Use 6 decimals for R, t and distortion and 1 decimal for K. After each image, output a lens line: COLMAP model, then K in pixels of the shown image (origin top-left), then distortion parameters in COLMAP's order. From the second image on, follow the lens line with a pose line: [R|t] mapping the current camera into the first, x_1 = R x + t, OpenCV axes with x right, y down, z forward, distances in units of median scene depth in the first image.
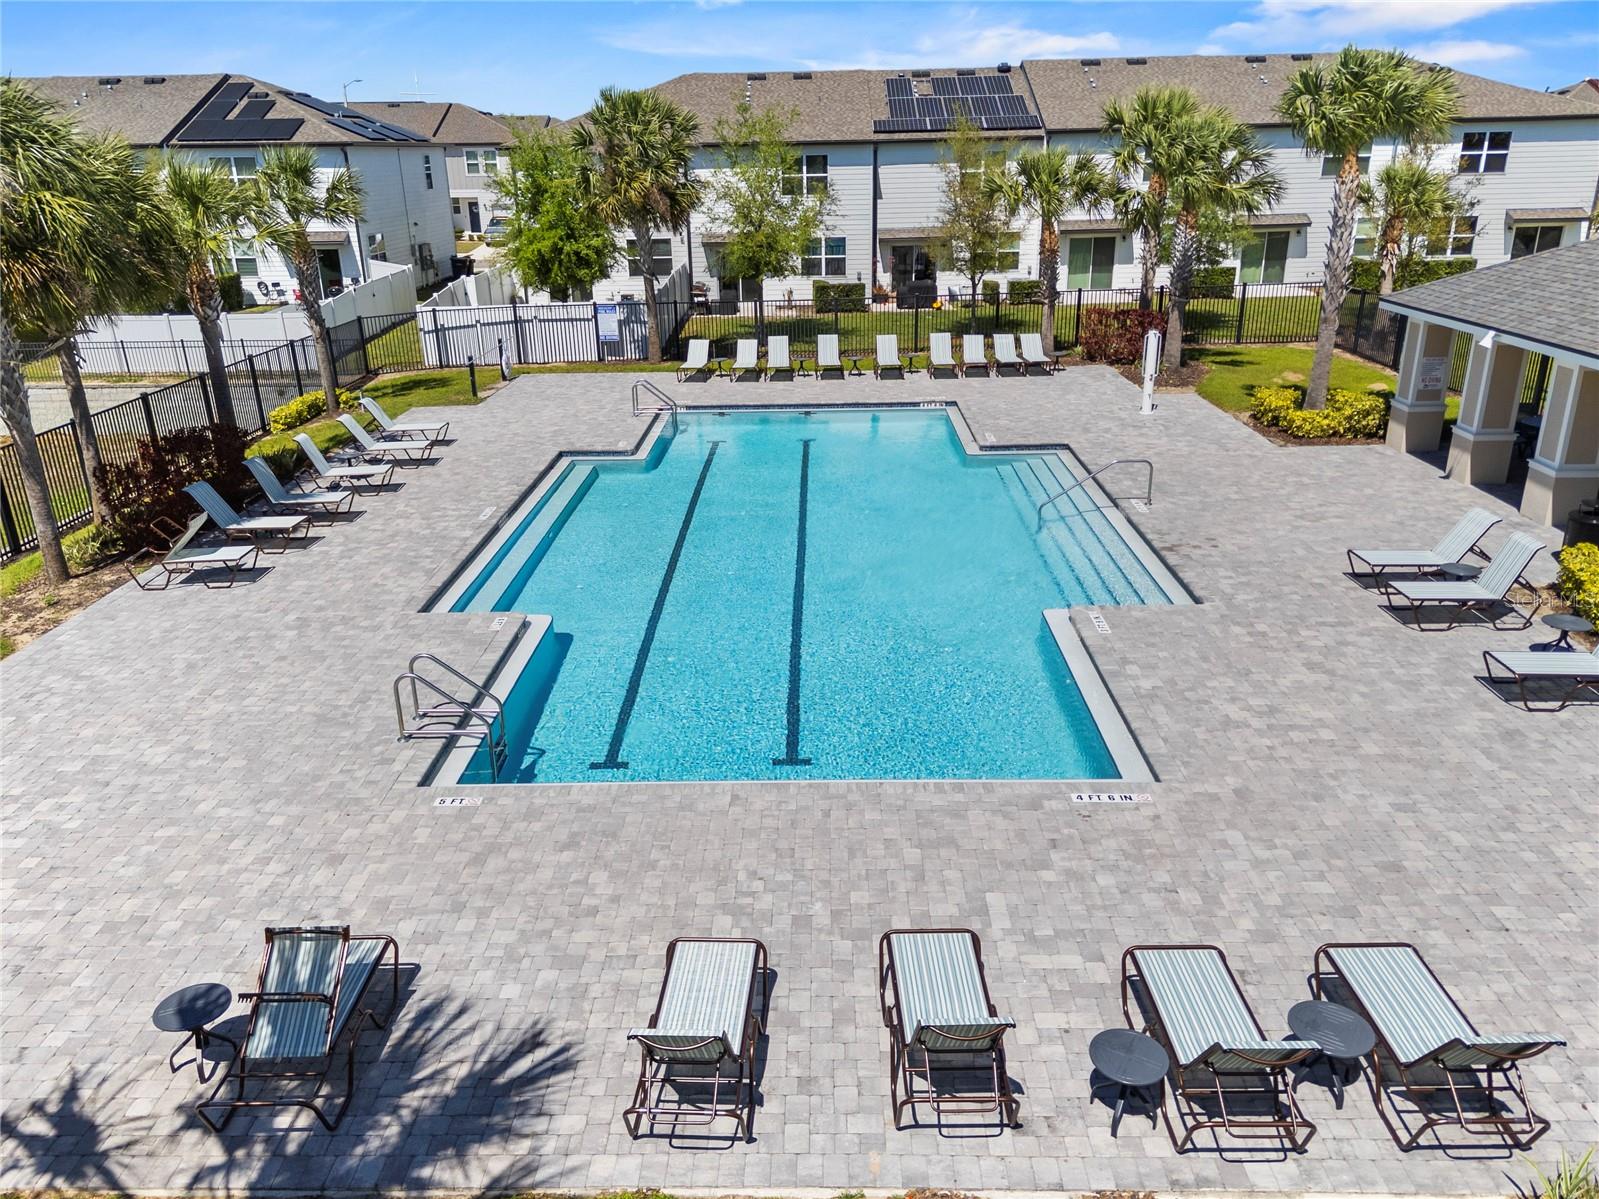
lens RADIAL K [[1173.7, 0, 799.5], [0, 1173.7, 599.5], [0, 0, 1]] dist [0.055903, -0.037196]
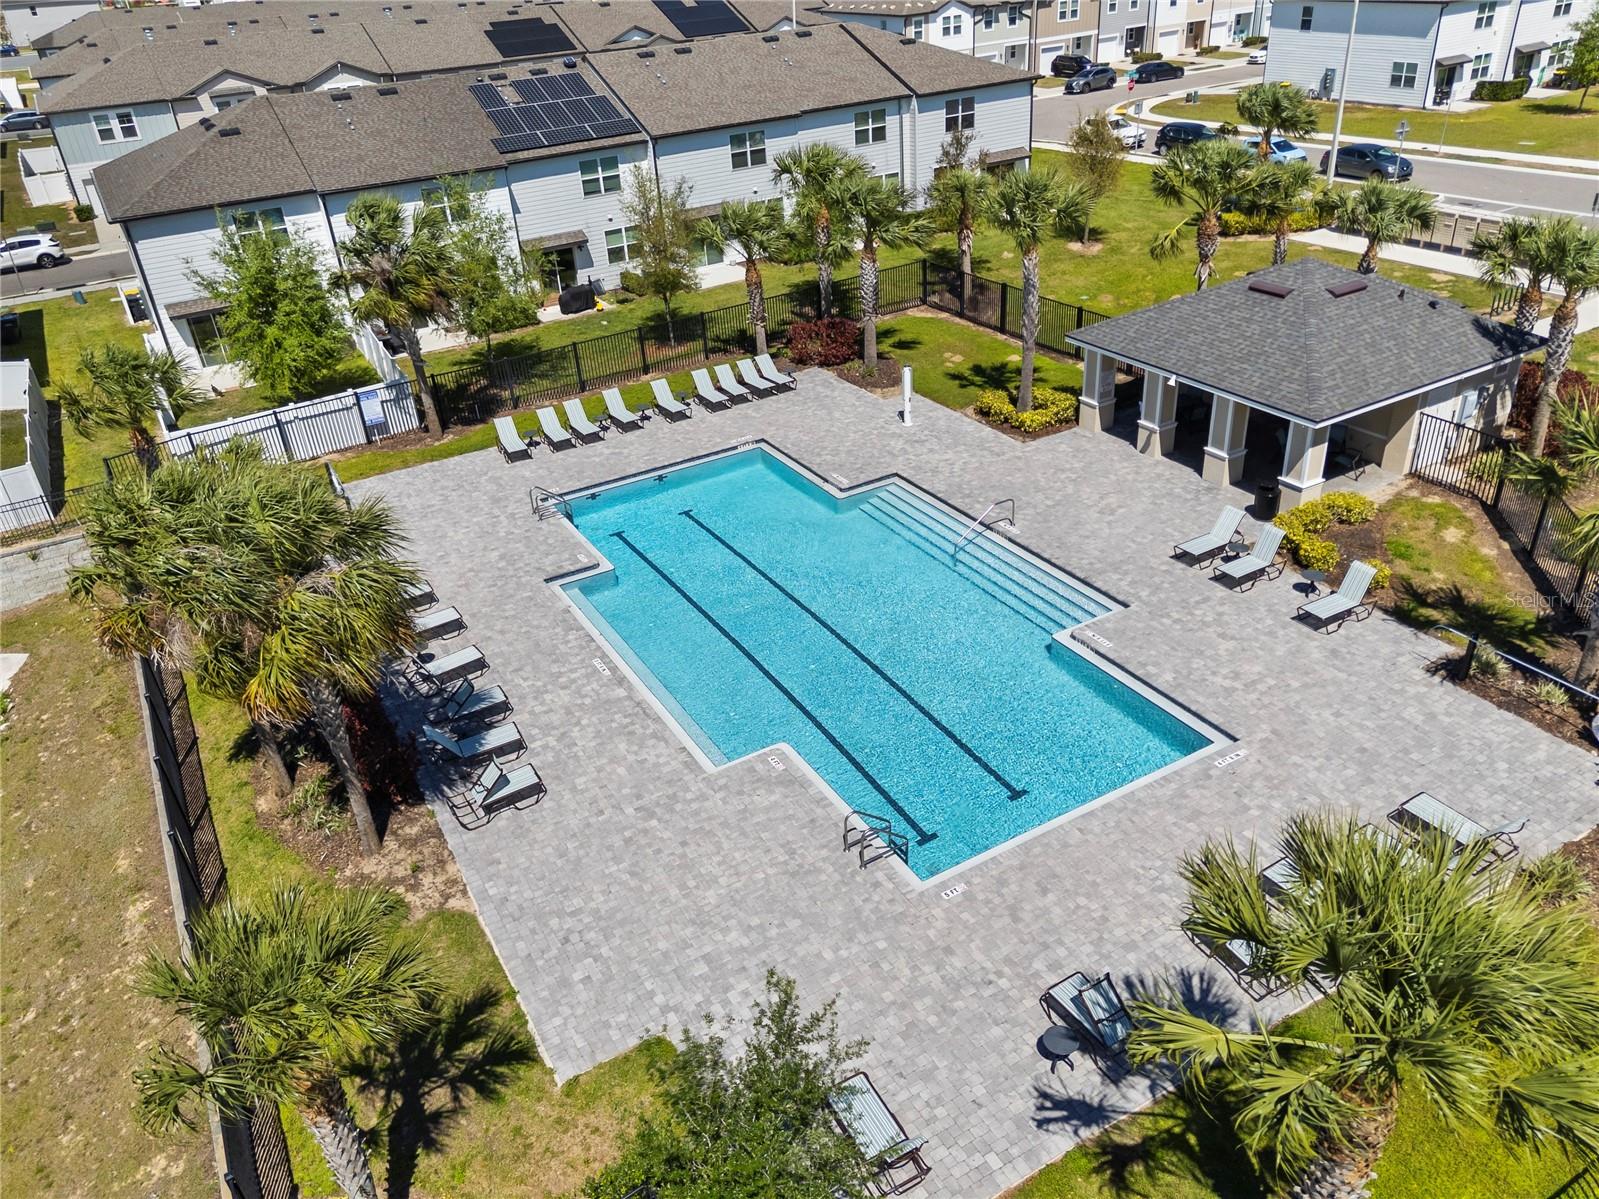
lens RADIAL K [[1173.7, 0, 799.5], [0, 1173.7, 599.5], [0, 0, 1]] dist [0.055903, -0.037196]
pose [[0.853805, -0.294413, 0.429347, -0.526788], [0.227787, 0.952862, 0.200418, -0.302586], [-0.468114, -0.073318, 0.880621, -0.181619]]
